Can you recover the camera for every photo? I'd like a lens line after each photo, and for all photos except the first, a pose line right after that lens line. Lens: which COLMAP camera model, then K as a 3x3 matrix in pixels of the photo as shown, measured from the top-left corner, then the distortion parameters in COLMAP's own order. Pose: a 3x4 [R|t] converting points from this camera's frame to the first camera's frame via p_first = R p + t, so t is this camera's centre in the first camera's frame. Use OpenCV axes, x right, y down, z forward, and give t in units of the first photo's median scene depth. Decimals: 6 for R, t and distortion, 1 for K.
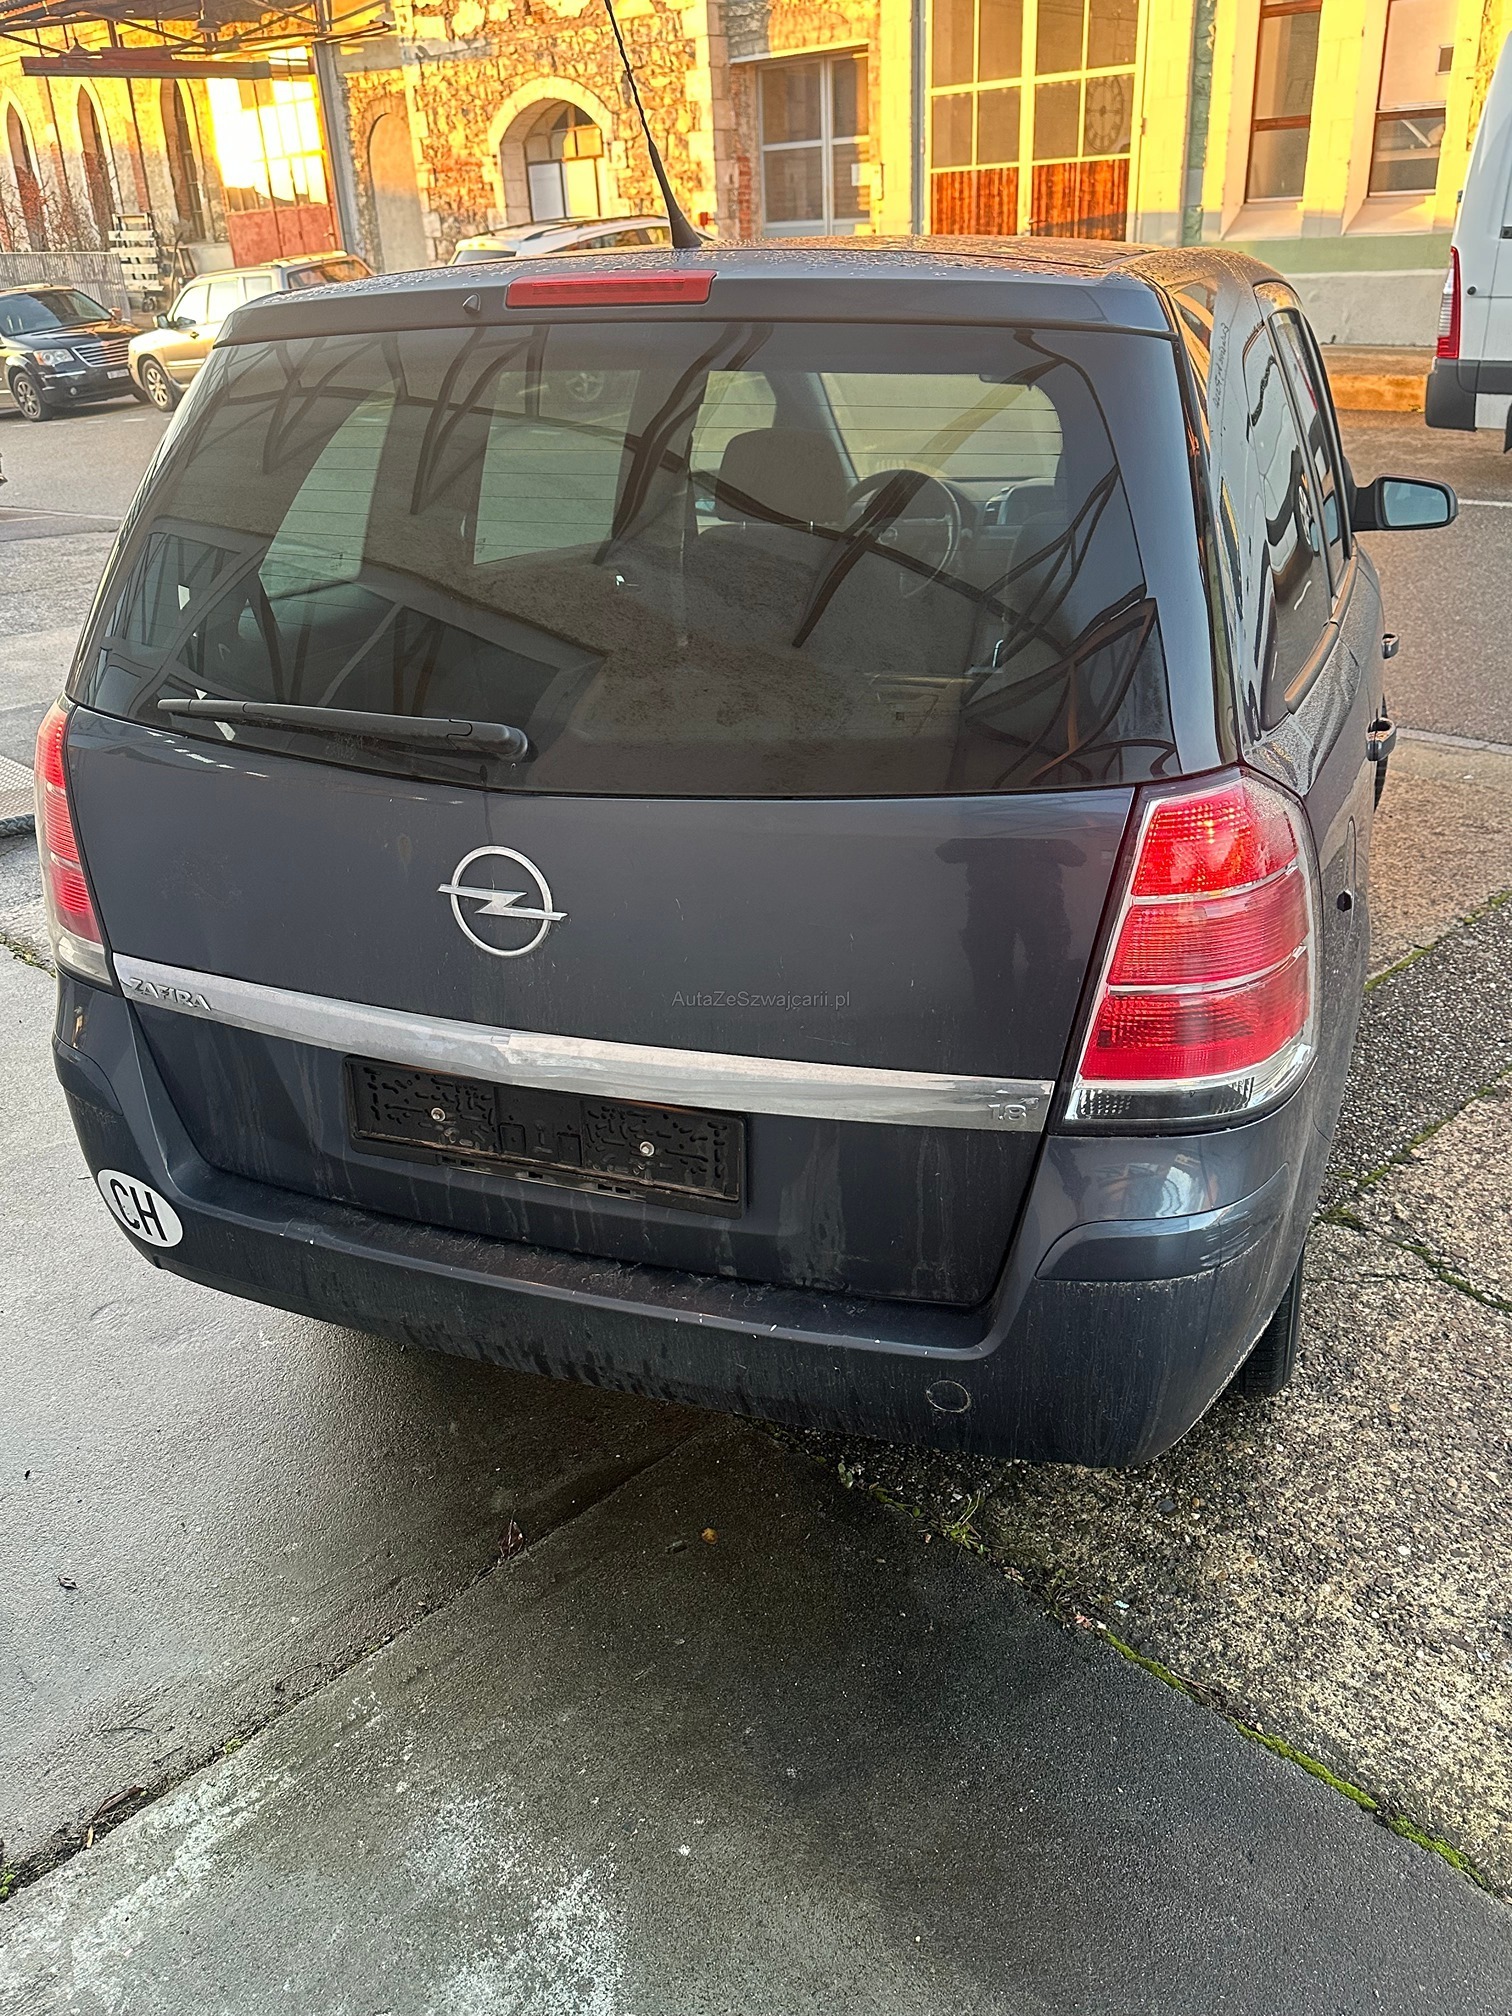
lens RADIAL K [[1581.2, 0, 756.0], [0, 1581.2, 1008.0], [0, 0, 1]] dist [0.005399, -0.007717]
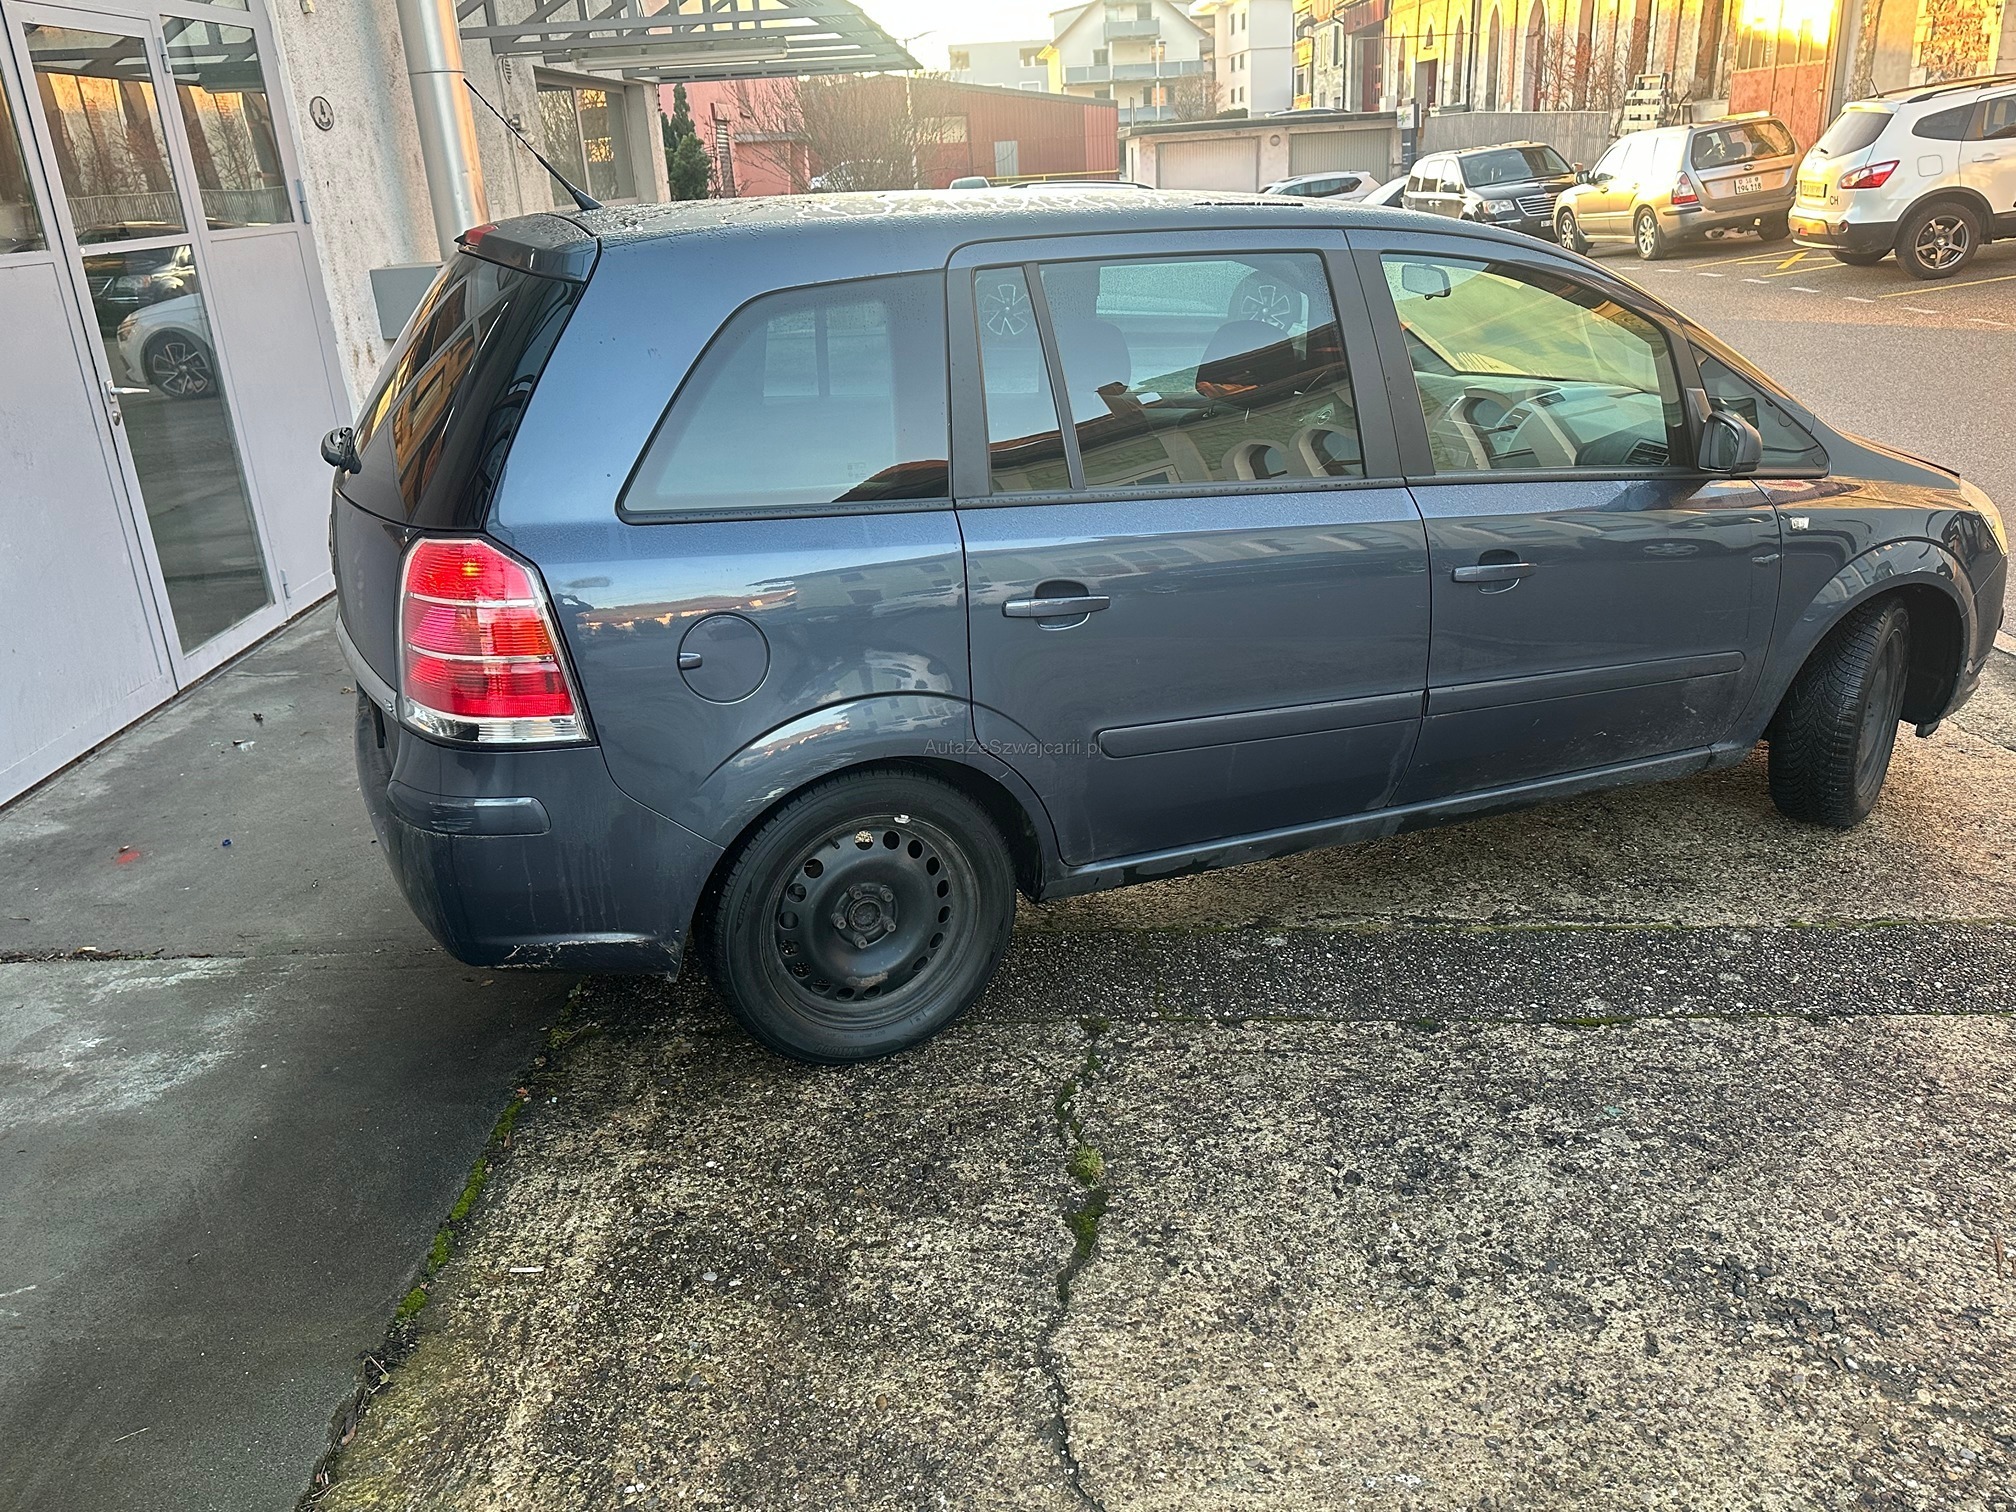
lens RADIAL K [[1571.7, 0, 1008.0], [0, 1571.7, 756.0], [0, 0, 1]] dist [-0.003469, -0.011172]
pose [[0.702924, 0.255481, -0.663798, 0.138008], [-0.287500, 0.955682, 0.063374, -0.013942], [0.650570, 0.146295, 0.745222, 0.013471]]
